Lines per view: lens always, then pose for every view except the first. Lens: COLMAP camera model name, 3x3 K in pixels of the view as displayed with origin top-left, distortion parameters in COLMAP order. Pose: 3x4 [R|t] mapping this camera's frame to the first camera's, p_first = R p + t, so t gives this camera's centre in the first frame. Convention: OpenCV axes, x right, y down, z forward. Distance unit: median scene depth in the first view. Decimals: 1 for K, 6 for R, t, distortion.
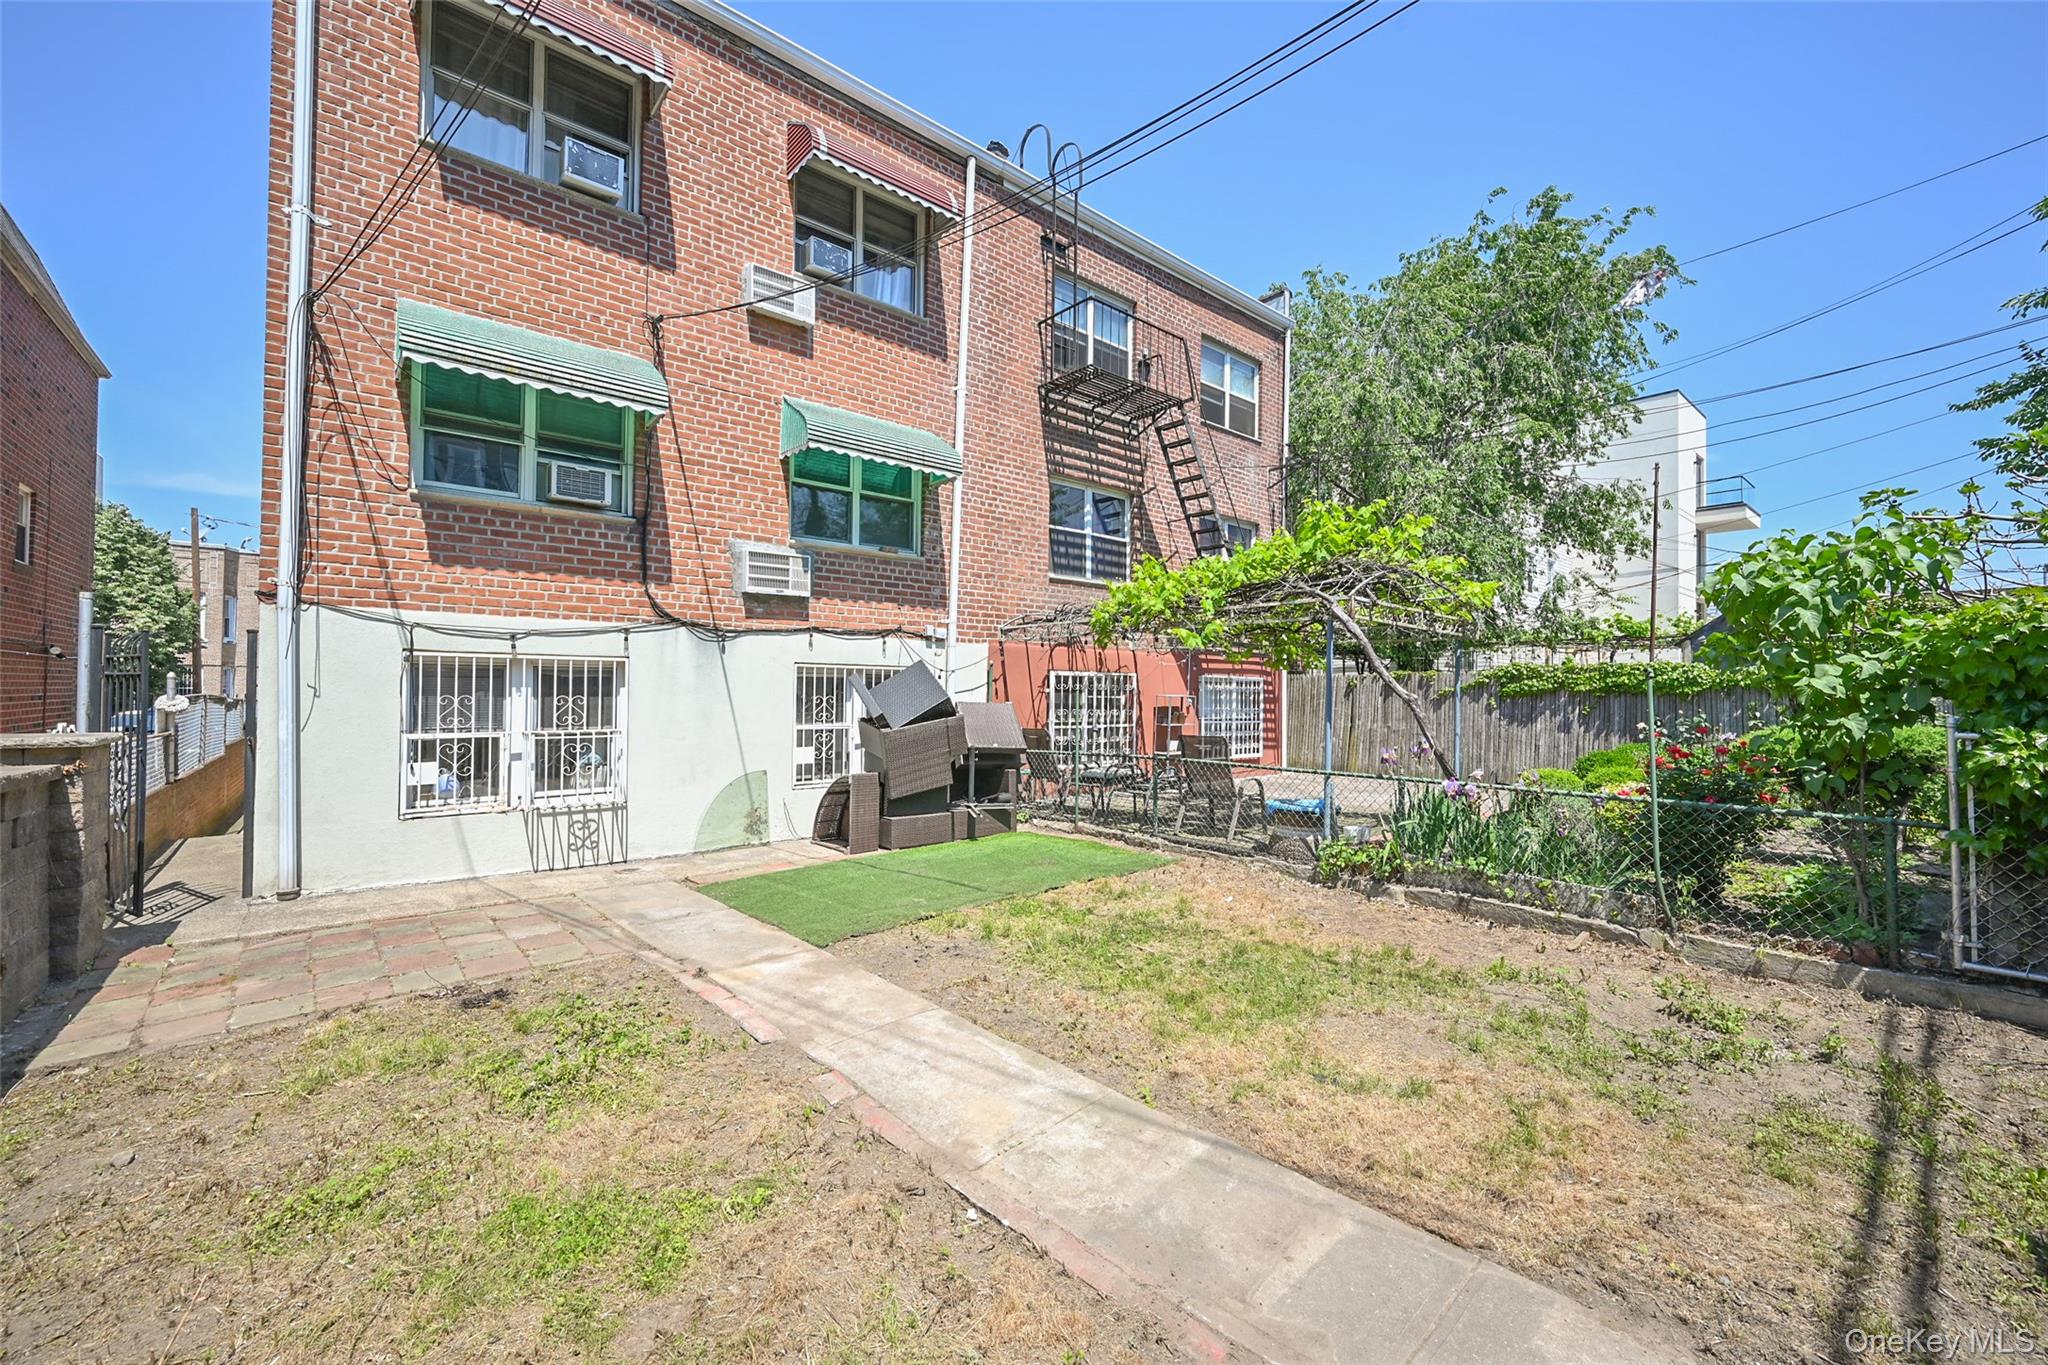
lens RADIAL K [[810.5, 0, 1024.9], [0, 810.5, 685.3], [0, 0, 1]] dist [-0.002511, -0.000042]
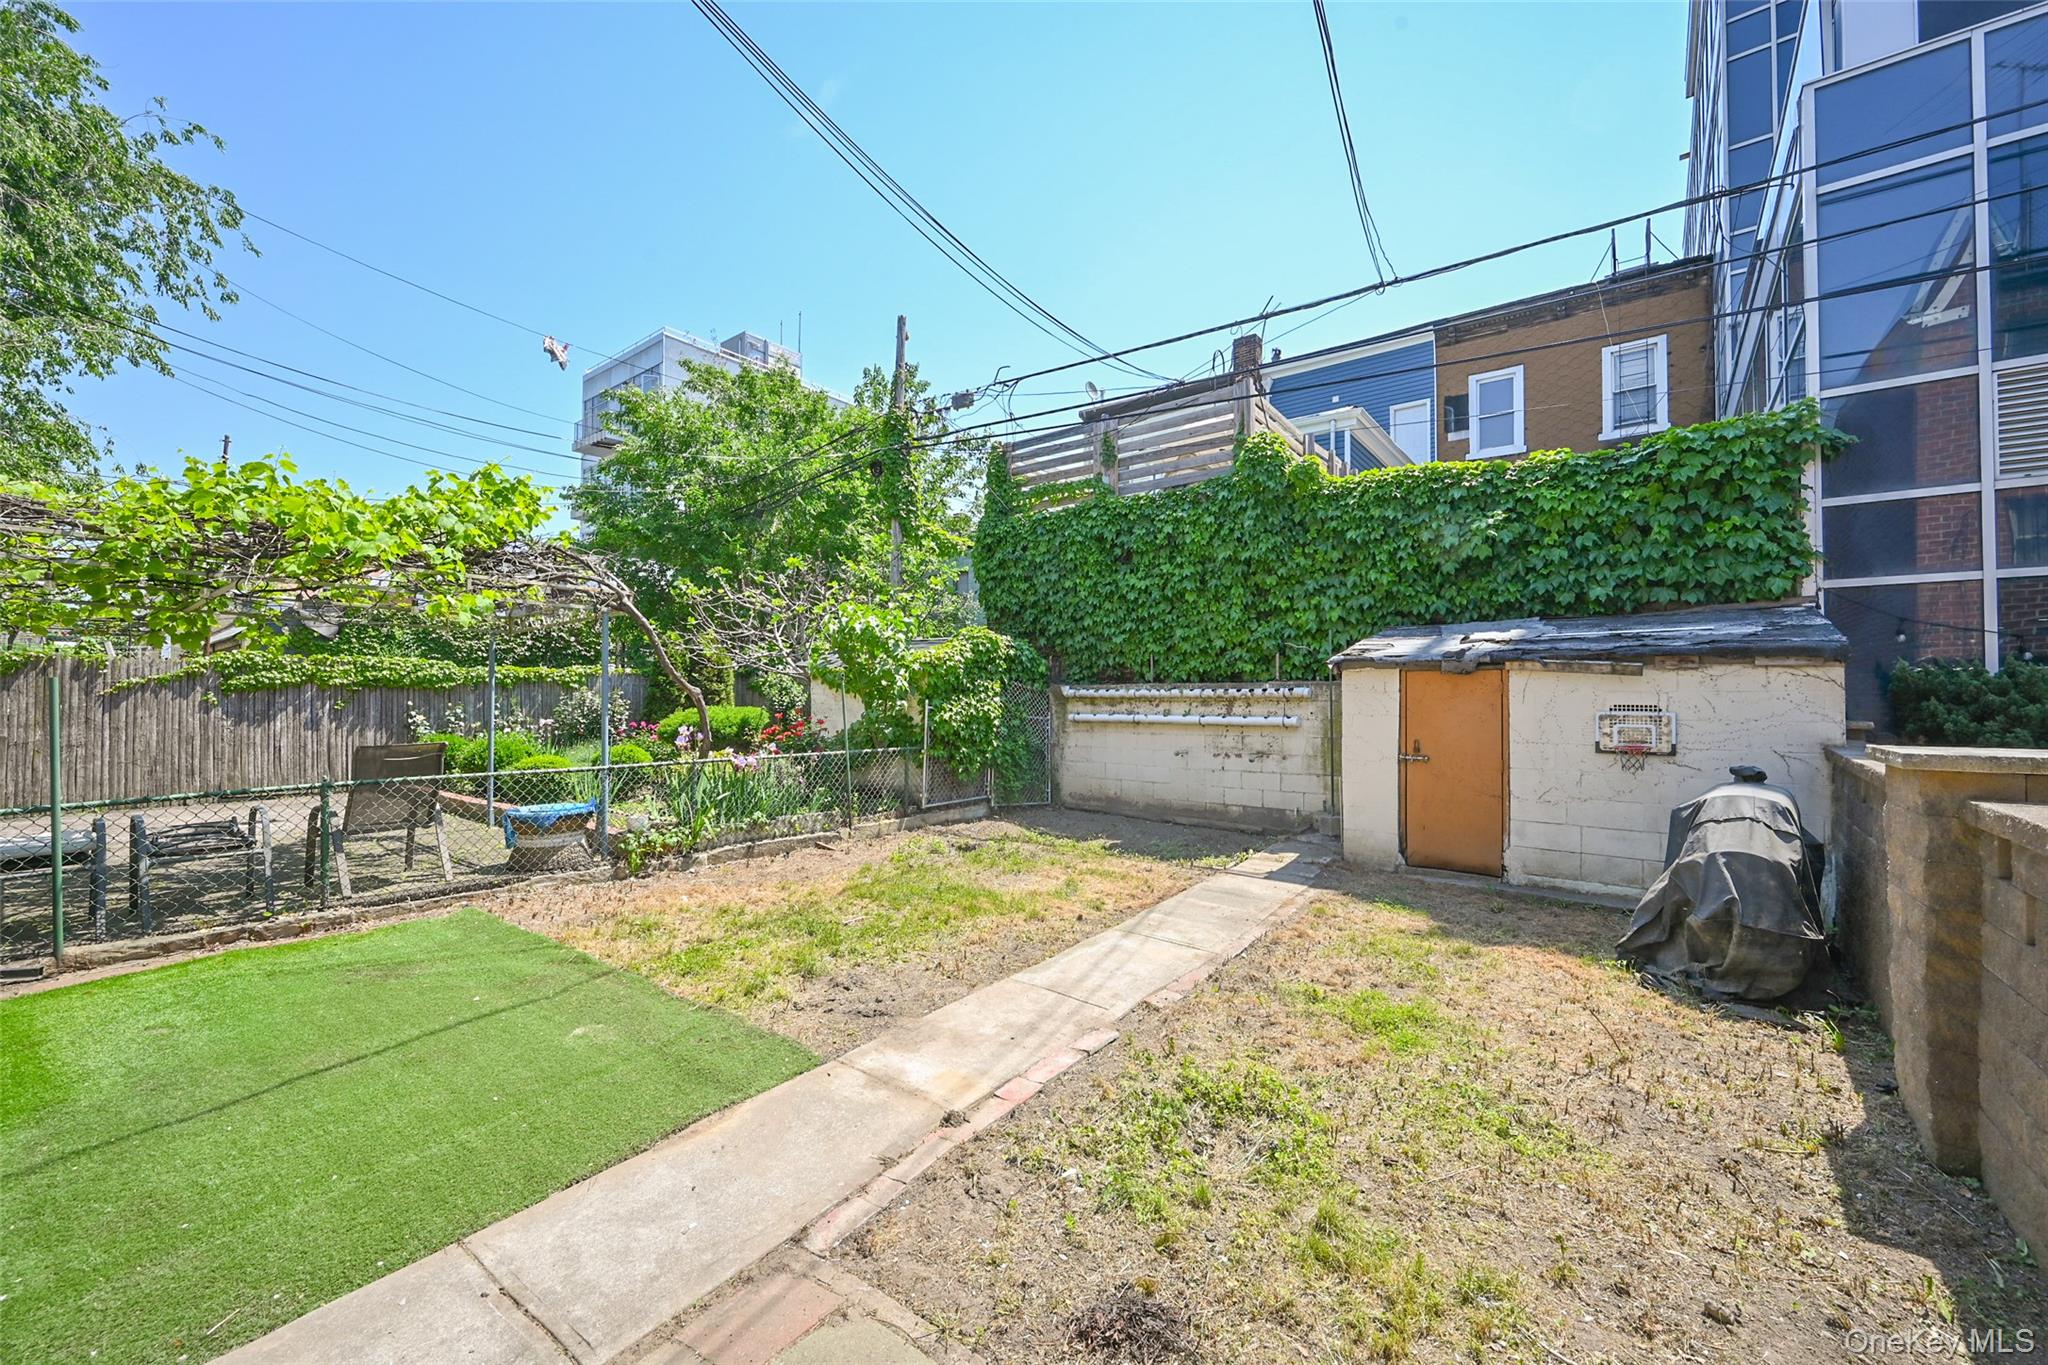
lens RADIAL K [[810.5, 0, 1023.0], [0, 810.5, 684.0], [0, 0, 1]] dist [-0.002511, -0.000042]
pose [[-0.209033, 0.007794, 0.977878, -0.896438], [-0.012561, 0.999864, -0.010654, 0.013837], [-0.977828, -0.014510, -0.208906, 0.931440]]
